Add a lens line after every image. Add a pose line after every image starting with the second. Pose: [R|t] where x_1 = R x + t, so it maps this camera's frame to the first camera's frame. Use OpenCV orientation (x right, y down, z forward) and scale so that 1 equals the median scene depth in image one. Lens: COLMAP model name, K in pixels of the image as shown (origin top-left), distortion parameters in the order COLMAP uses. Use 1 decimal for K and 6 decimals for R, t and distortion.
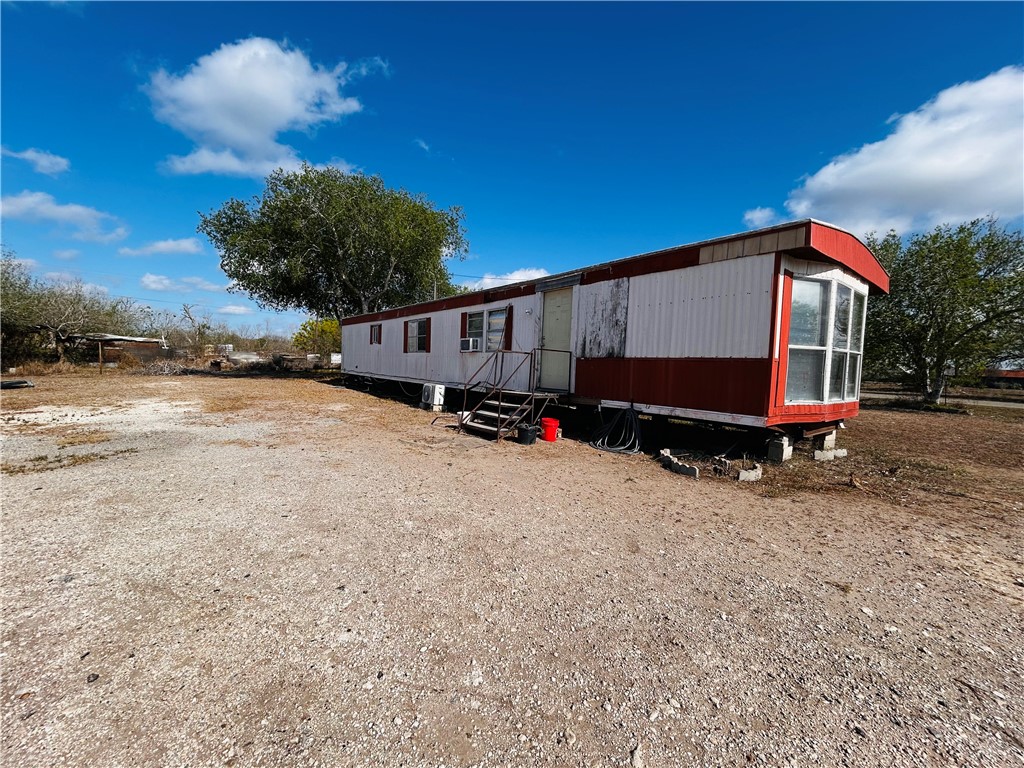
lens RADIAL K [[412.5, 0, 512.0], [0, 412.5, 384.0], [0, 0, 1]] dist [-0.000974, -0.000375]
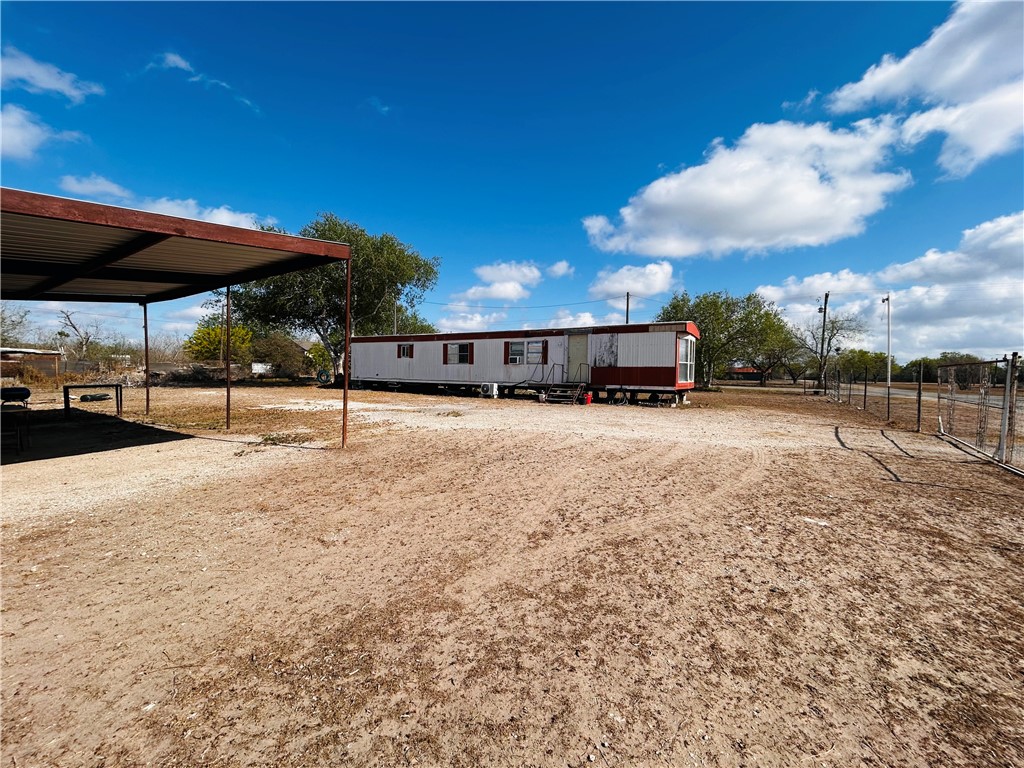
lens RADIAL K [[412.5, 0, 512.0], [0, 412.5, 384.0], [0, 0, 1]] dist [-0.000974, -0.000375]
pose [[0.930537, -0.032124, 0.364785, -0.328957], [0.035987, 0.999345, -0.003797, 0.006240], [-0.364424, 0.016661, 0.931084, -0.281459]]
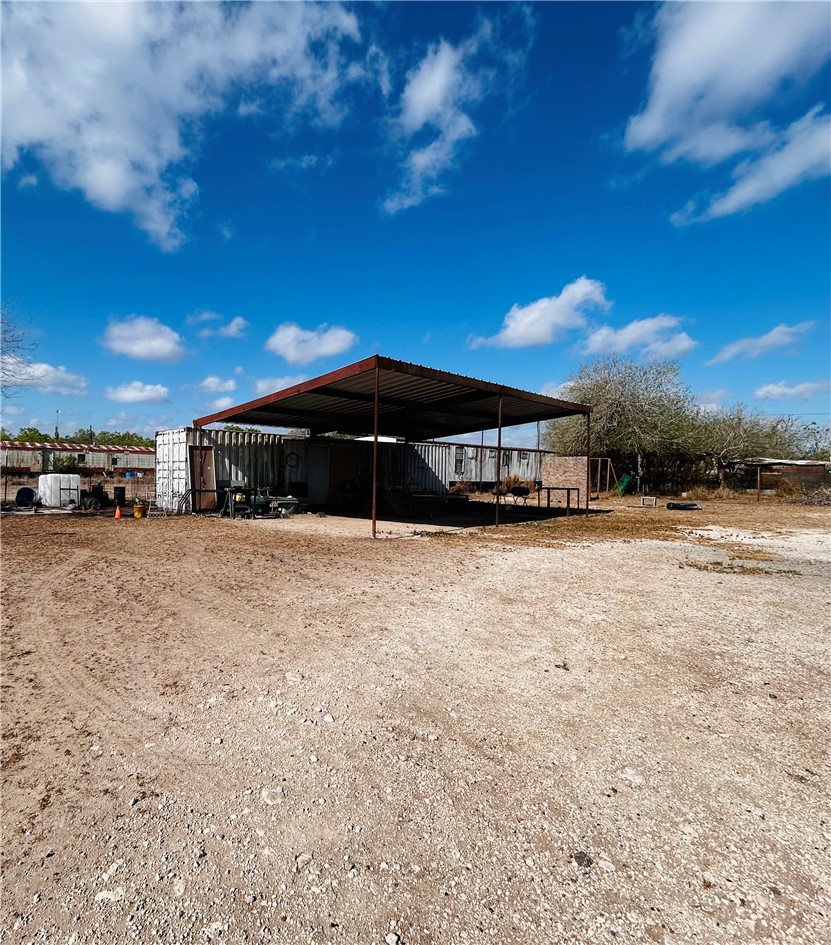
lens RADIAL K [[423.8, 0, 415.5], [0, 423.8, 472.5], [0, 0, 1]] dist [-0.001238, -0.000392]
pose [[0.089870, -0.010392, -0.995899, -0.147642], [-0.067622, 0.997574, -0.016512, -0.026076], [0.993655, 0.068829, 0.088949, 0.181872]]
